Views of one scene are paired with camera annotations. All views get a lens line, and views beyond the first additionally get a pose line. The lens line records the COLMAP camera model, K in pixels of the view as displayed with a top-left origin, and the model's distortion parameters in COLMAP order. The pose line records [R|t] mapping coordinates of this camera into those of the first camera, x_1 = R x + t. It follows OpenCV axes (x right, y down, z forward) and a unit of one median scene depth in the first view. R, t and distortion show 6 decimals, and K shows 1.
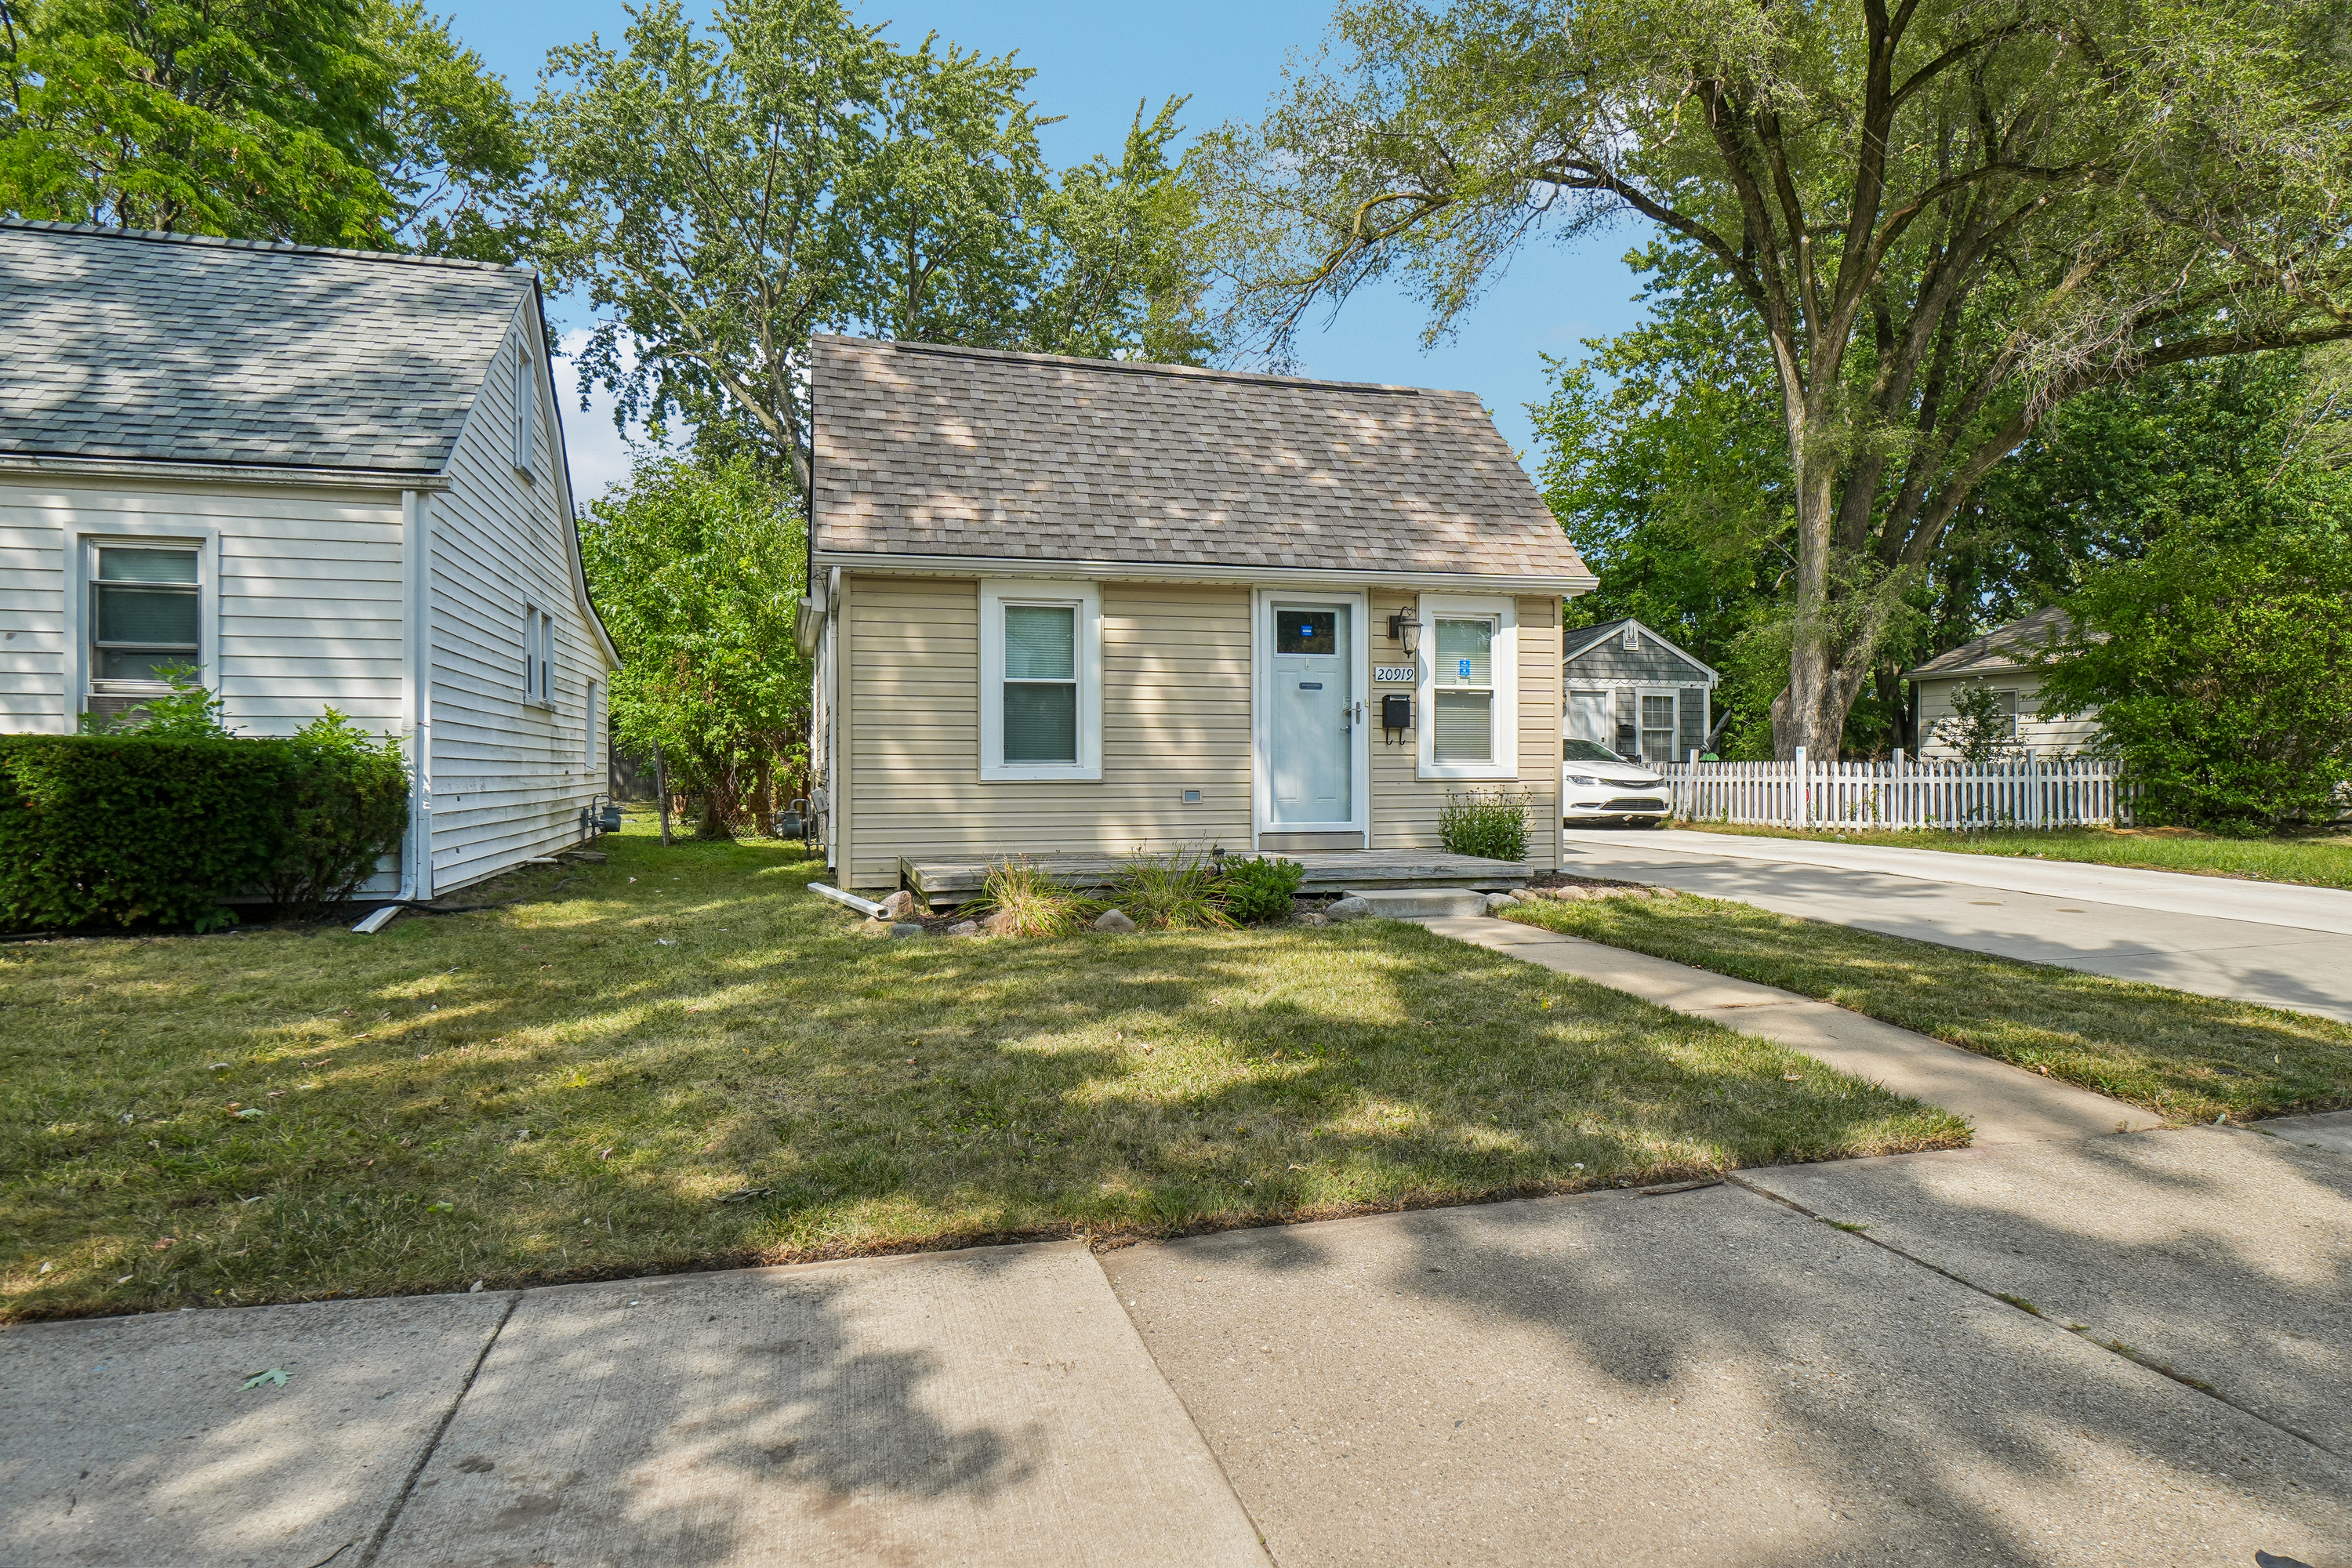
lens RADIAL K [[1279.3, 0, 1190.2], [0, 1279.3, 771.2], [0, 0, 1]] dist [-0.003882, -0.000261]
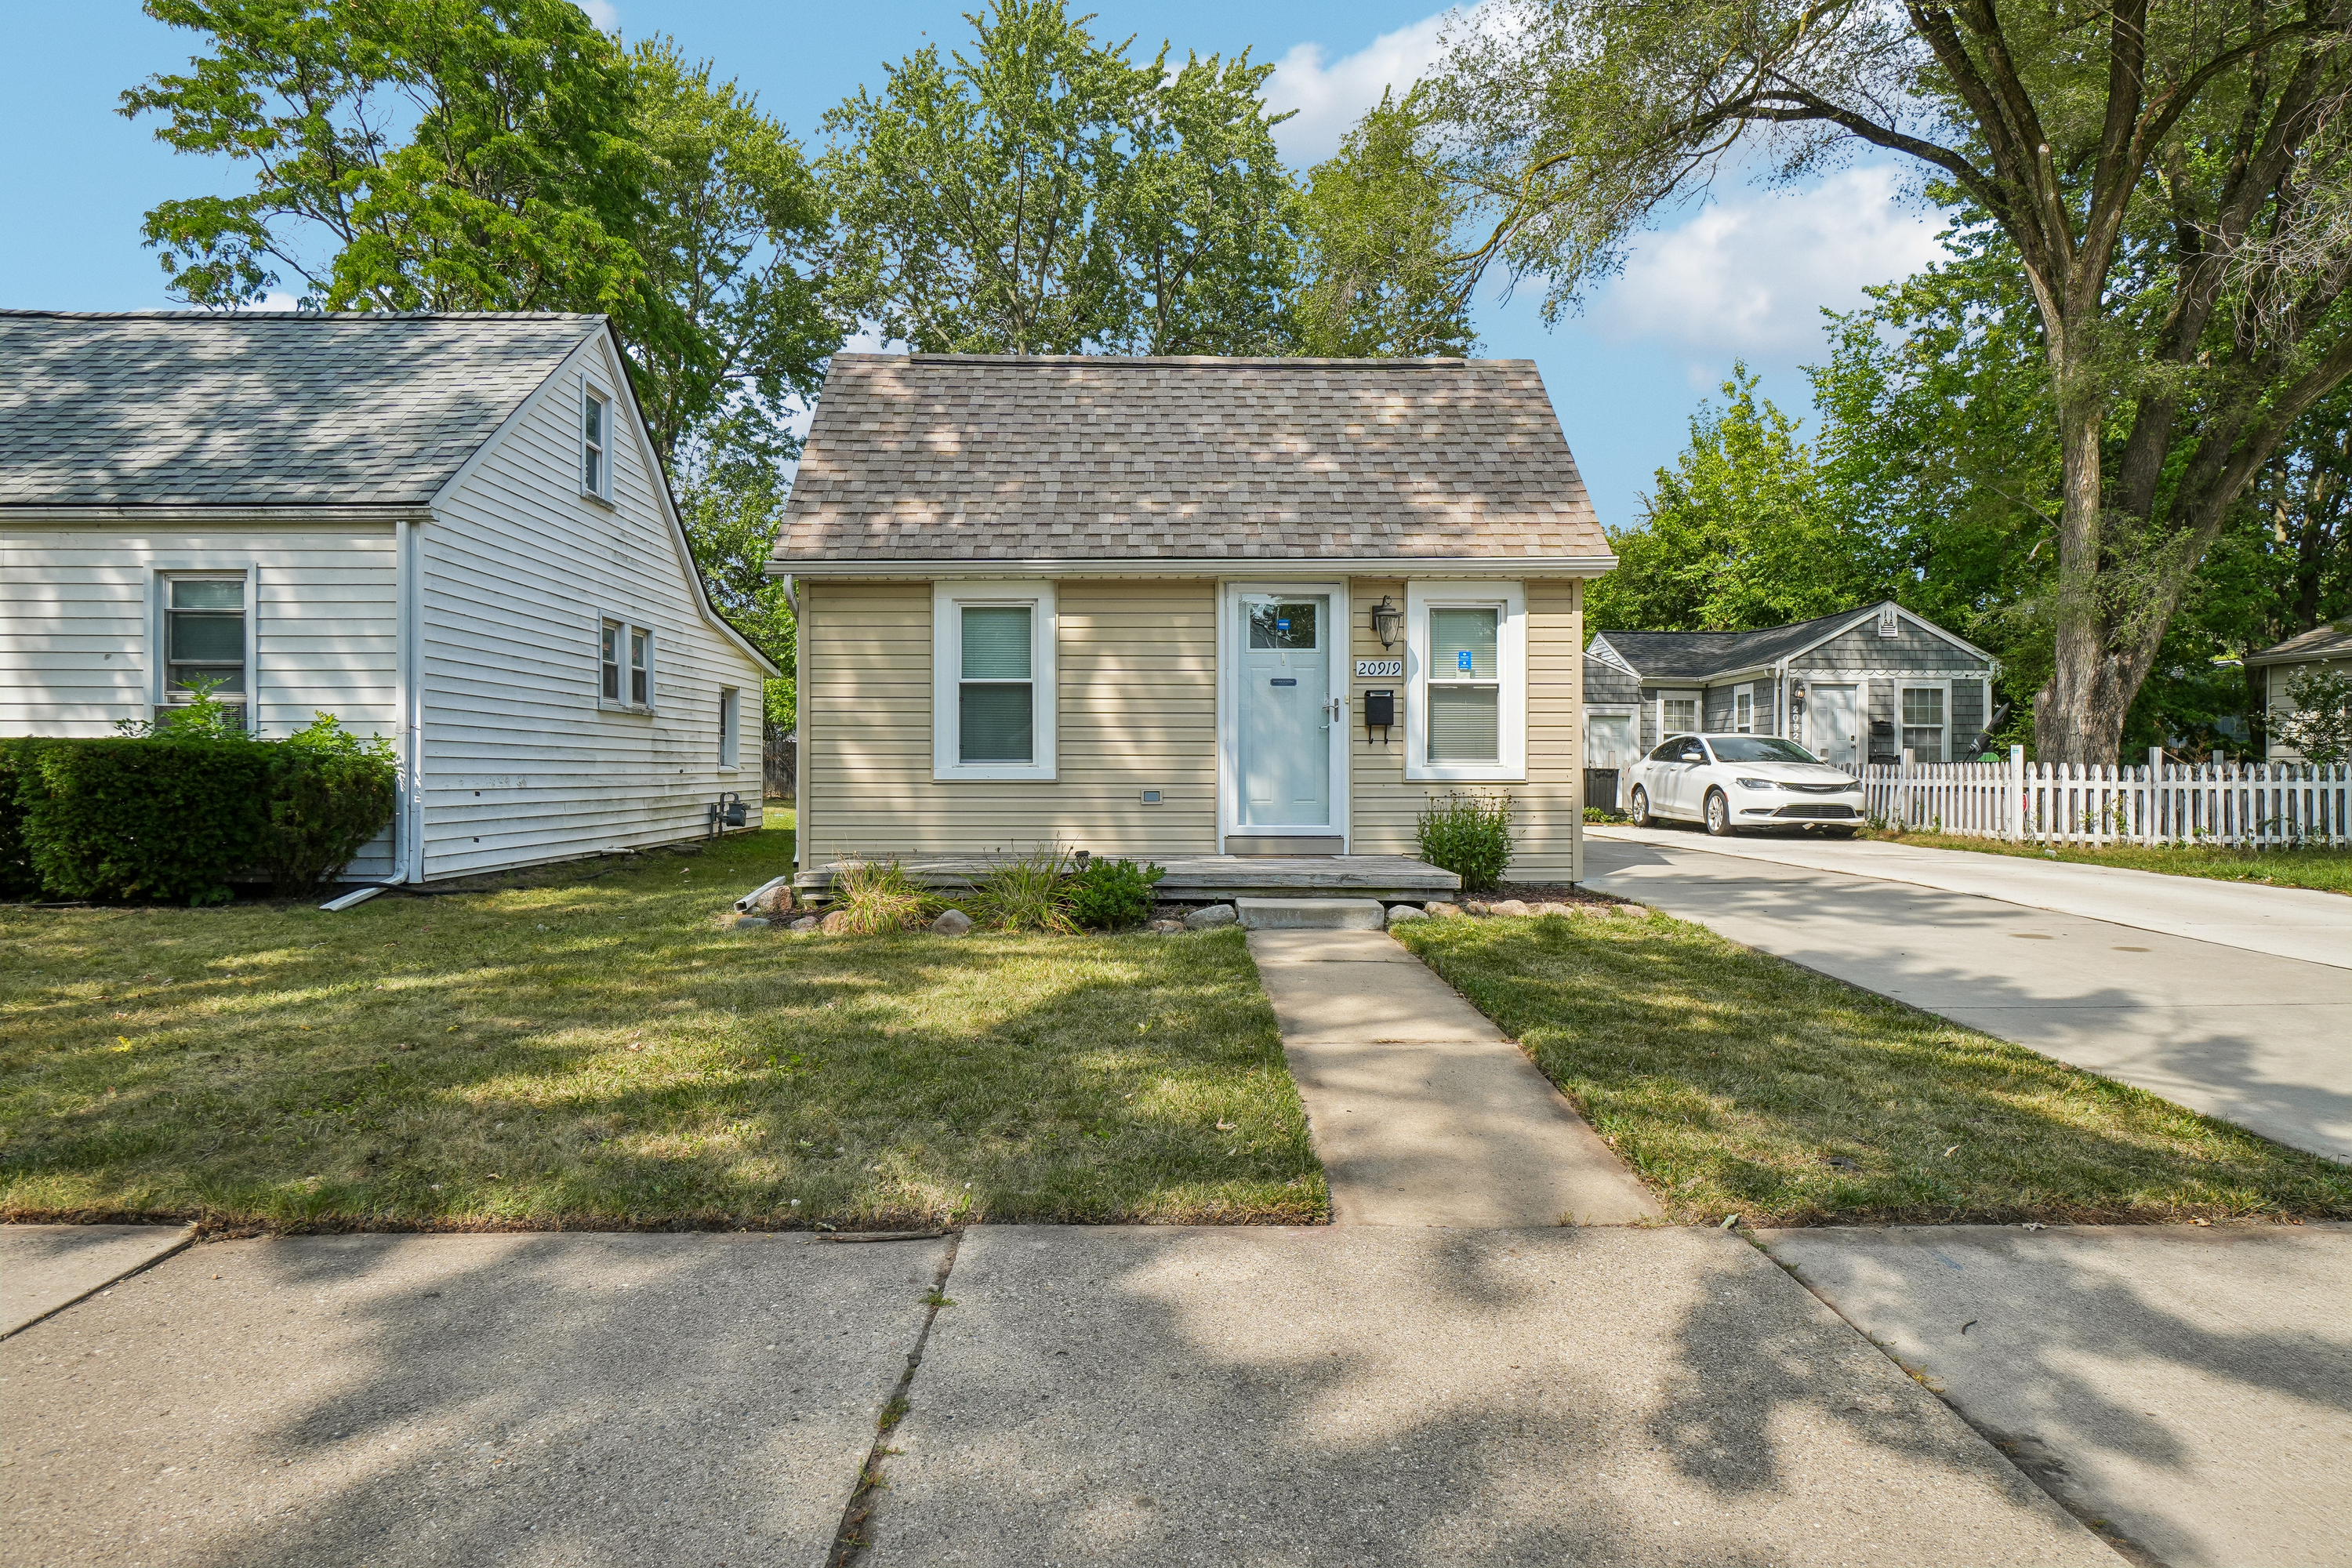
lens RADIAL K [[1279.3, 0, 1190.2], [0, 1279.3, 771.2], [0, 0, 1]] dist [-0.003882, -0.000261]
pose [[0.967205, 0.003012, -0.253980, 0.263589], [-0.003208, 0.999995, -0.000356, 0.000091], [0.253978, 0.001160, 0.967209, 0.061850]]
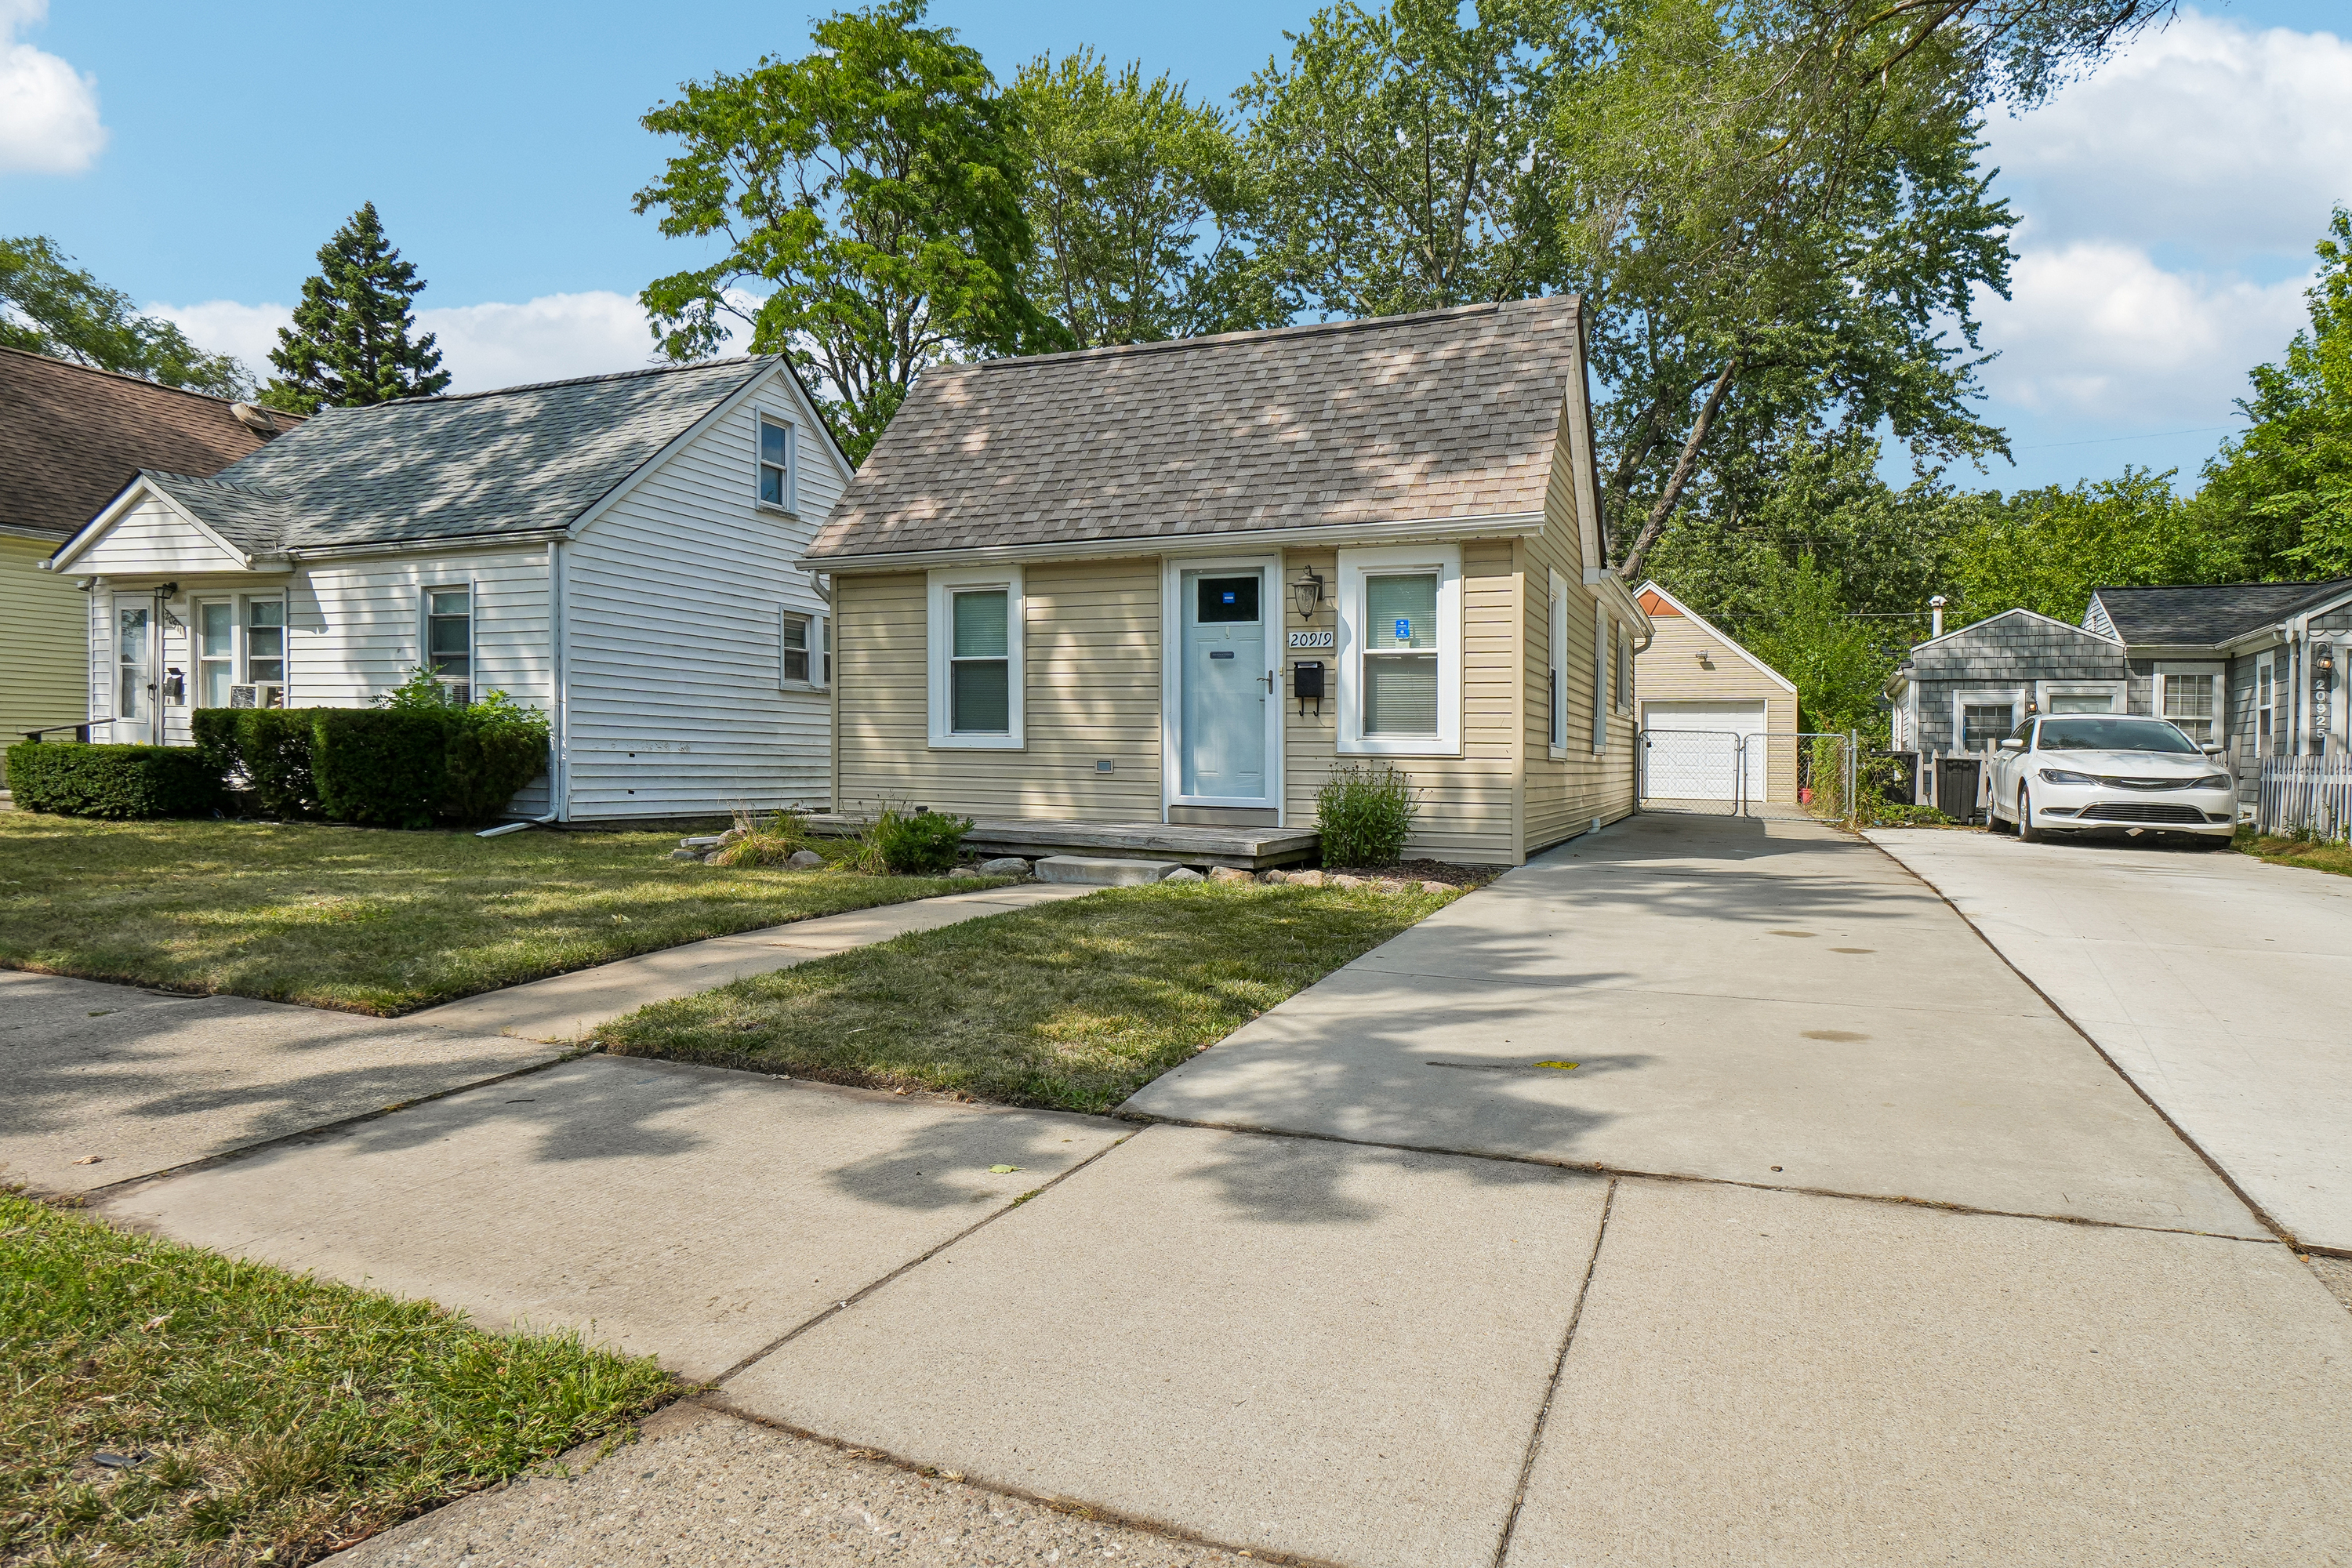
lens RADIAL K [[1387.1, 0, 1168.4], [0, 1387.1, 784.5], [0, 0, 1]] dist [-0.001224, 0.000627]
pose [[0.772199, 0.026196, -0.634841, 0.714619], [-0.018949, 0.999655, 0.018201, 0.012225], [0.635099, -0.002025, 0.772428, 0.163484]]
